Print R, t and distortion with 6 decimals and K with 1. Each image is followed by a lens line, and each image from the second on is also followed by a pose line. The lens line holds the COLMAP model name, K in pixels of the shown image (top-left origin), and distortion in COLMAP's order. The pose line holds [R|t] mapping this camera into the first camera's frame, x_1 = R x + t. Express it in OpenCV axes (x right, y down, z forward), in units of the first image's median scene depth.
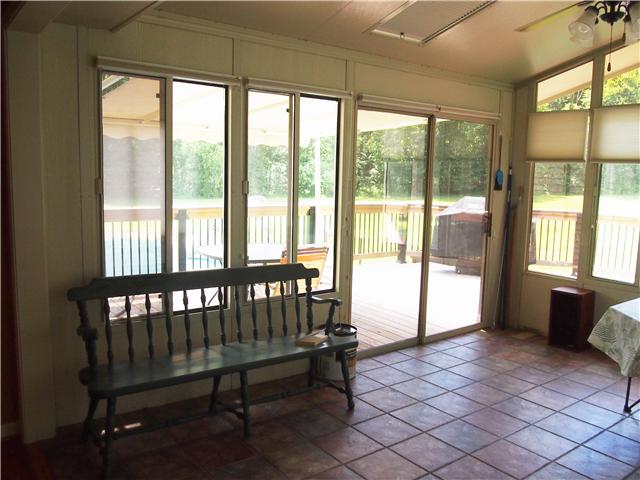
lens RADIAL K [[536.5, 0, 319.4], [0, 536.5, 241.5], [0, 0, 1]] dist [-0.062585, 0.025870]
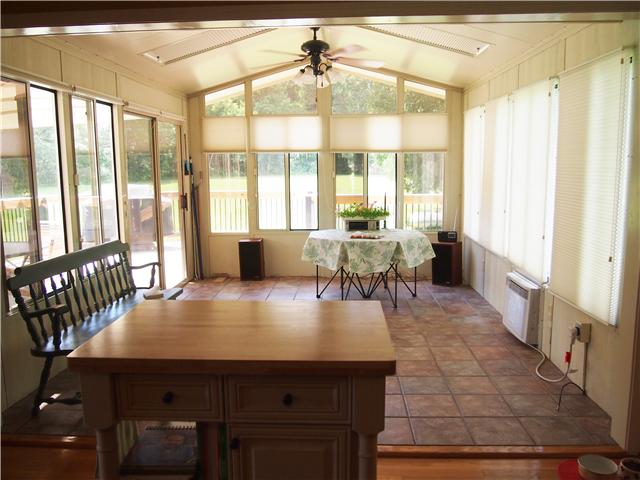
lens RADIAL K [[536.5, 0, 320.5], [0, 536.5, 239.5], [0, 0, 1]] dist [-0.062585, 0.025870]
pose [[0.637029, -0.135280, 0.758877, -0.532230], [0.124729, 0.989596, 0.071706, 0.008602], [-0.760682, 0.048975, 0.647274, -0.108135]]
